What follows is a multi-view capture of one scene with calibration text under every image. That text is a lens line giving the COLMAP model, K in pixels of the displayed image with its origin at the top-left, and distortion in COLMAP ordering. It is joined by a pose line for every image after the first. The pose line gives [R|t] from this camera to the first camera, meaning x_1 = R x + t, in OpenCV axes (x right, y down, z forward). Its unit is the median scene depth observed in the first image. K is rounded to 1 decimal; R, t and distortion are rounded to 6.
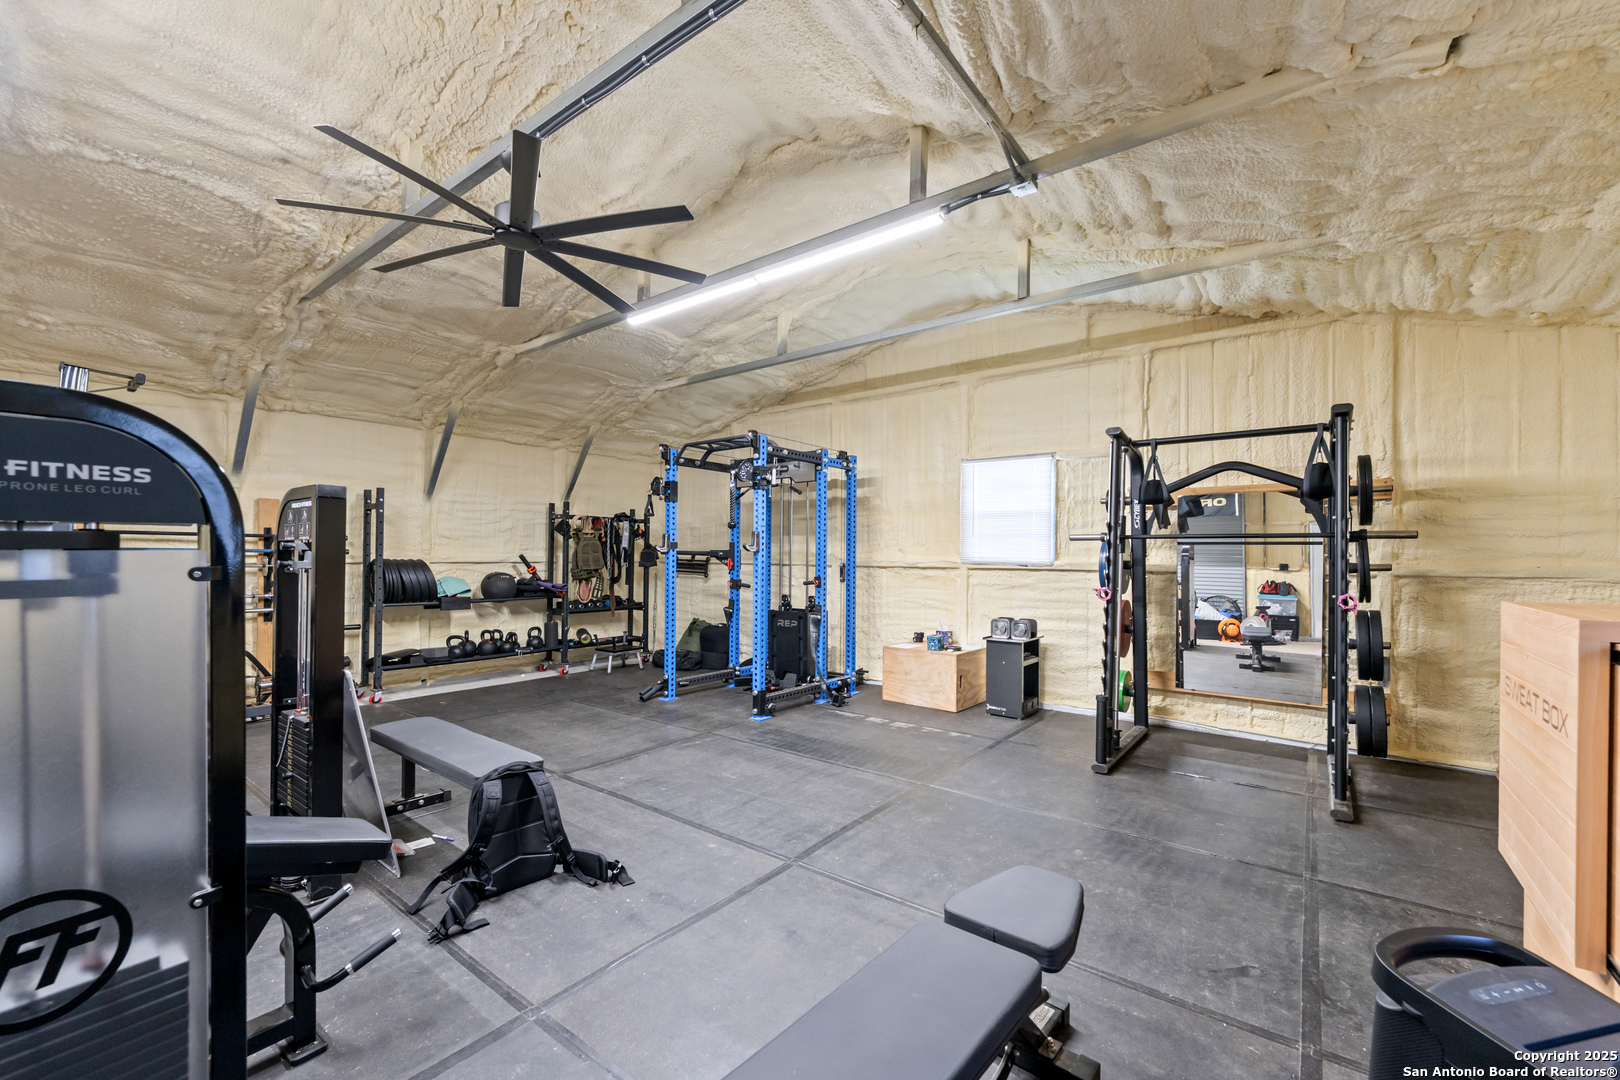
lens RADIAL K [[663.9, 0, 813.7], [0, 663.9, 549.4], [0, 0, 1]] dist [-0.004445, -0.000514]
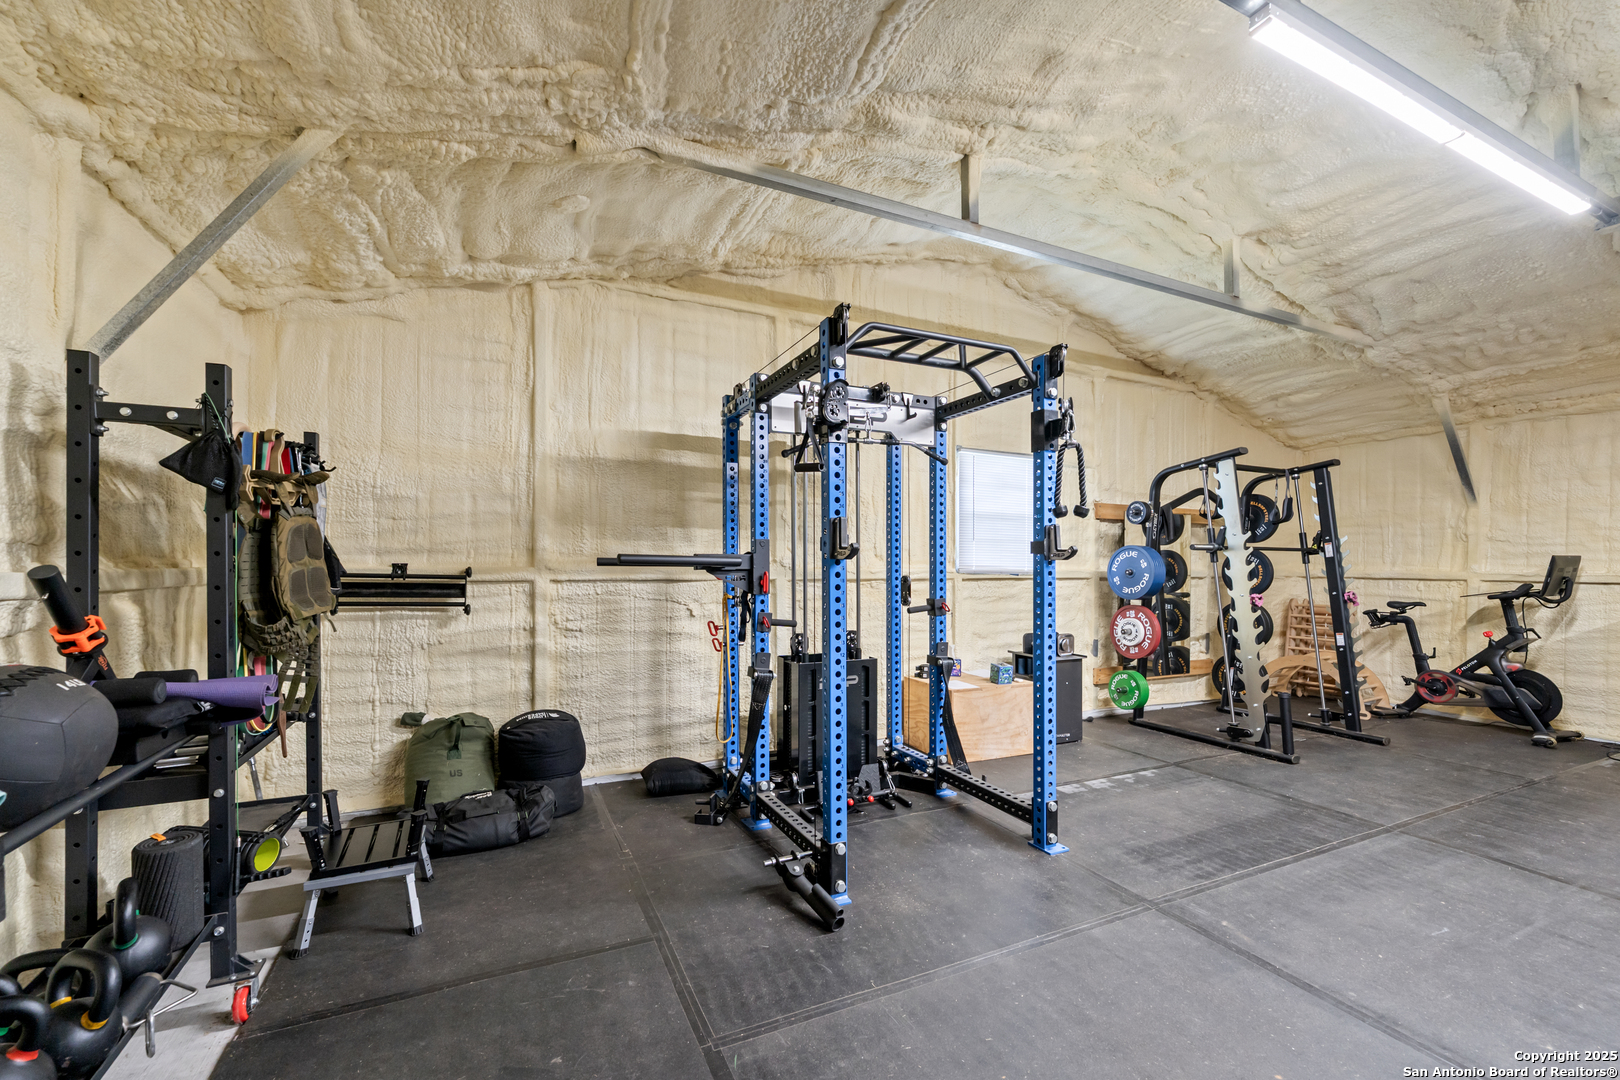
lens RADIAL K [[663.9, 0, 811.2], [0, 663.9, 556.5], [0, 0, 1]] dist [-0.004445, -0.000514]
pose [[0.455365, 0.008247, 0.890267, -0.719088], [-0.007766, 0.999956, -0.005292, 0.008526], [-0.890271, -0.004504, 0.455409, 0.968663]]
